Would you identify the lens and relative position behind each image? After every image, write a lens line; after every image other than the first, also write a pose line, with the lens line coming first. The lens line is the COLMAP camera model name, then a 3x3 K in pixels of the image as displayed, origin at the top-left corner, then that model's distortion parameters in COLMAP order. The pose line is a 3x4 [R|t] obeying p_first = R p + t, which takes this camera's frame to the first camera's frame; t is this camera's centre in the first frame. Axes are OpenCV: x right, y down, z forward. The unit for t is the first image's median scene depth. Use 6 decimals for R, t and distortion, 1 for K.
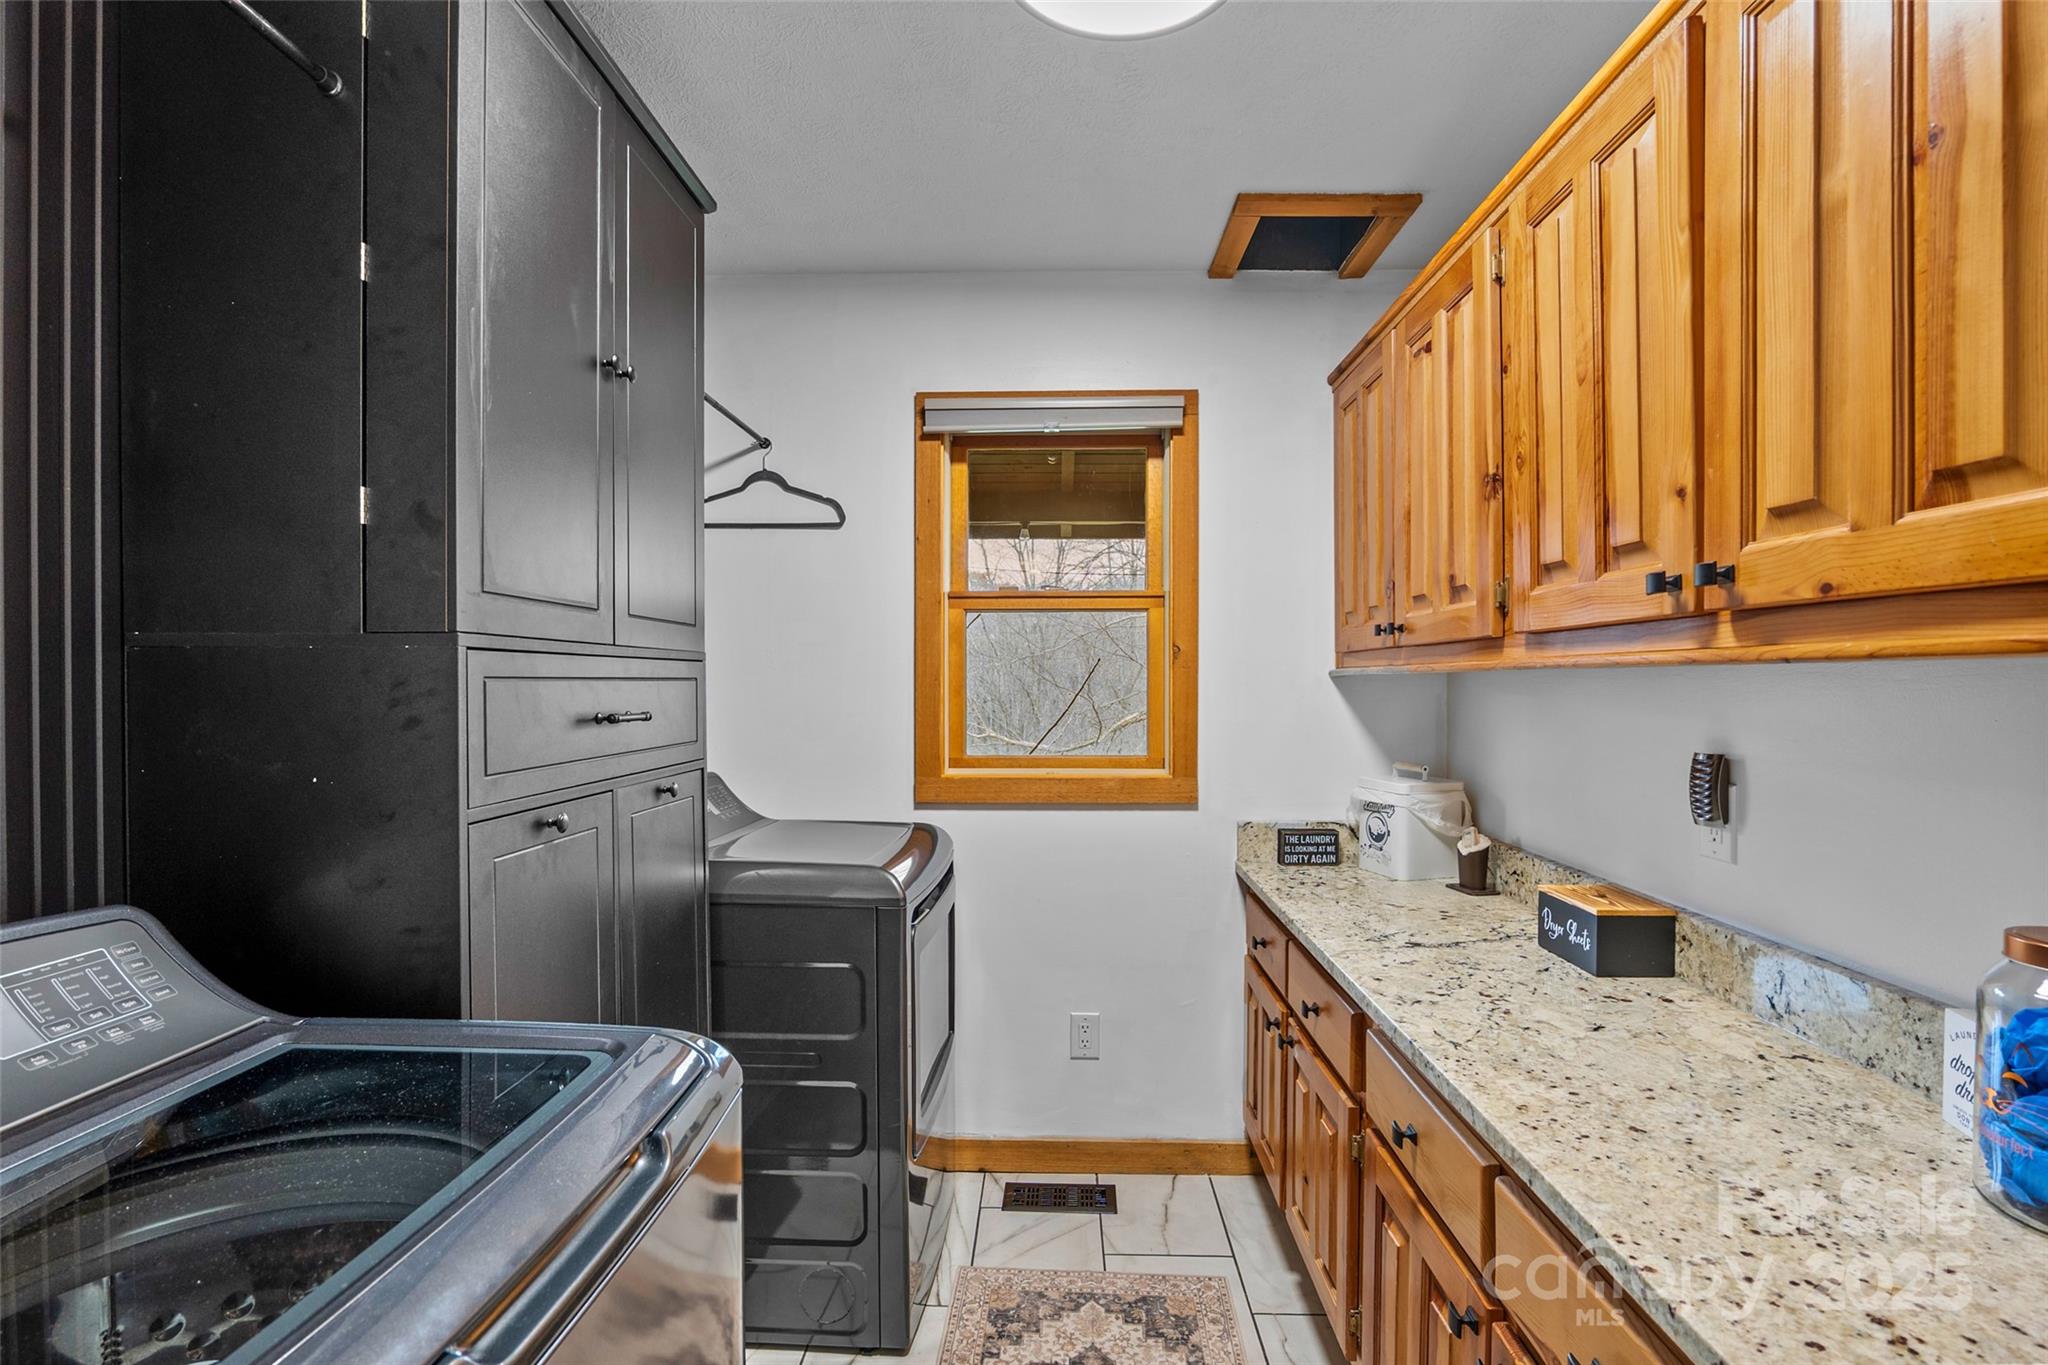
lens RADIAL K [[965.1, 0, 1022.6], [0, 965.1, 700.0], [0, 0, 1]] dist [-0.017315, 0.001132]
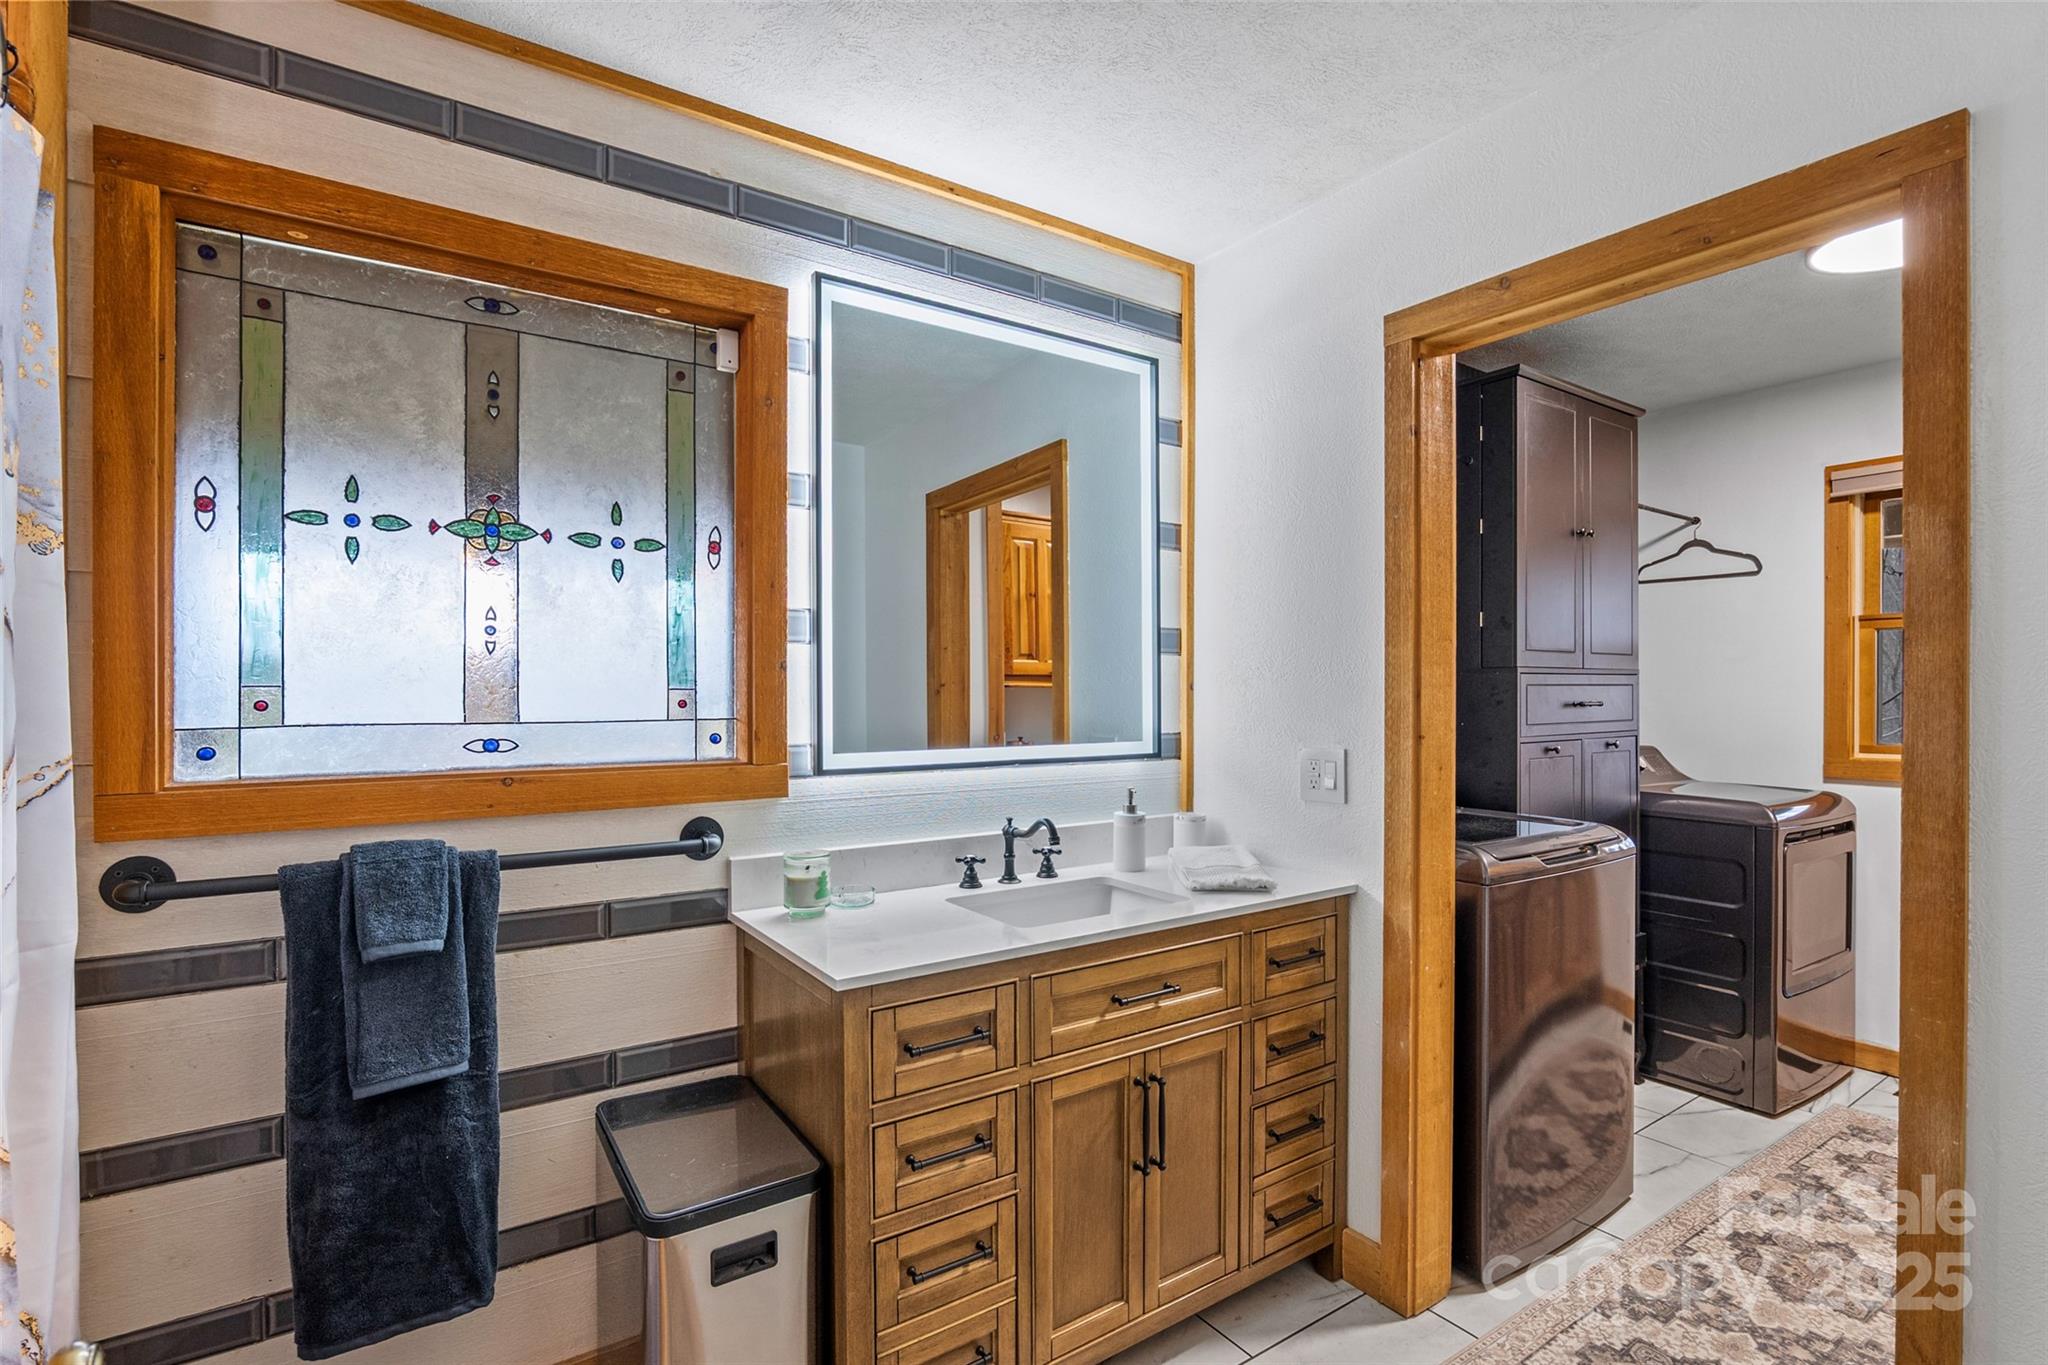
lens RADIAL K [[965.1, 0, 1022.1], [0, 965.1, 698.6], [0, 0, 1]] dist [-0.017315, 0.001132]
pose [[0.595655, 0.004222, -0.803230, 0.383838], [-0.010894, 0.999937, -0.002822, 0.019419], [0.803167, 0.010431, 0.595663, -0.893834]]
